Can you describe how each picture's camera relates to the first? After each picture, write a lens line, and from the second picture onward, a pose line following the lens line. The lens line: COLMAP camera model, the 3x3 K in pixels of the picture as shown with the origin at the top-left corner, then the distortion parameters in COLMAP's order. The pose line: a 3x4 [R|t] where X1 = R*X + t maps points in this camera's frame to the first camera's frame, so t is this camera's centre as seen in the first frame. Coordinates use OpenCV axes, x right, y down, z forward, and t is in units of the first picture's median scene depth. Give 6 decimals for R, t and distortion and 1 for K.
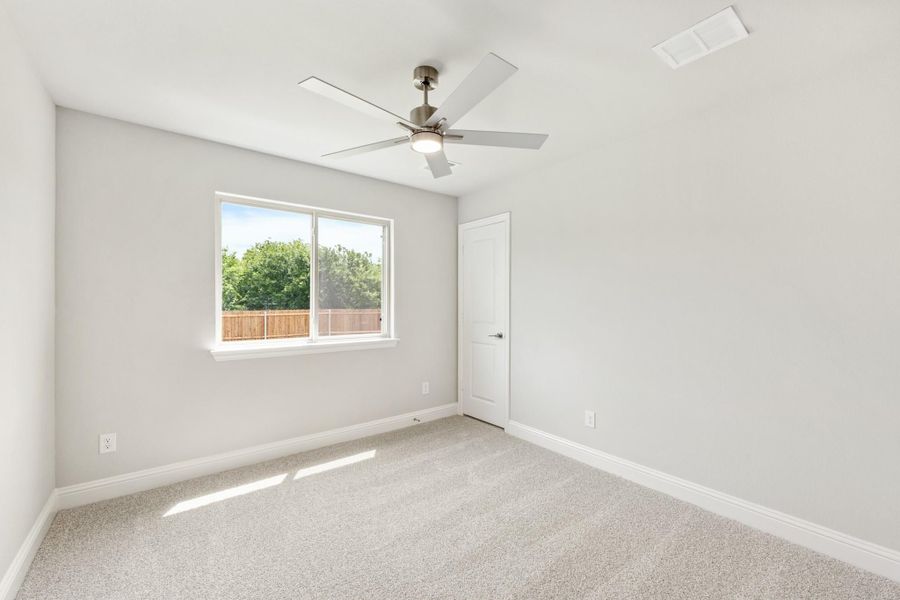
lens RADIAL K [[361.3, 0, 448.3], [0, 361.3, 299.7], [0, 0, 1]] dist [-0.003616, 0.000437]
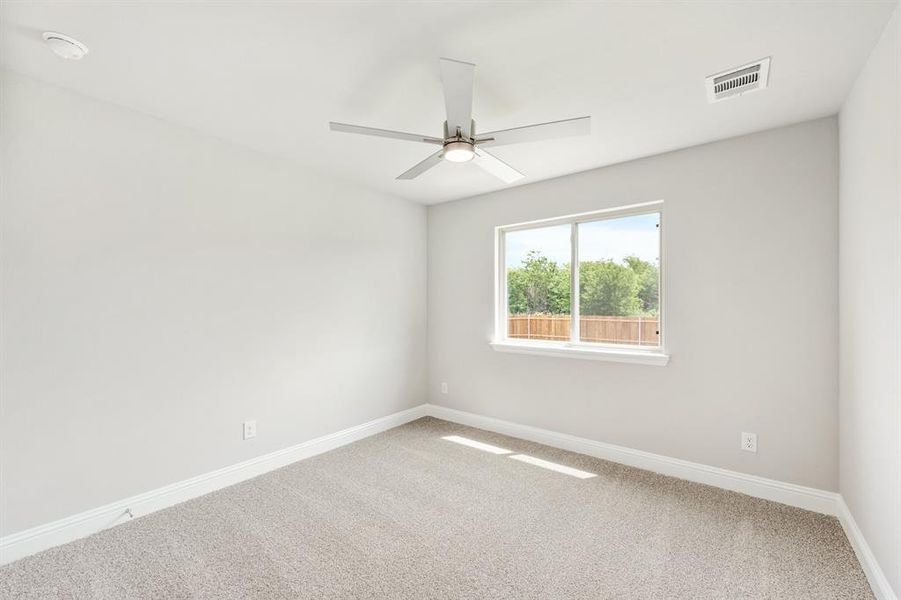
lens RADIAL K [[361.7, 0, 455.6], [0, 361.7, 302.2], [0, 0, 1]] dist [-0.003616, 0.000437]
pose [[0.255389, -0.014483, -0.966730, 0.556069], [0.004390, 0.999895, -0.013820, 0.003704], [0.966829, -0.000714, 0.255425, 0.430346]]
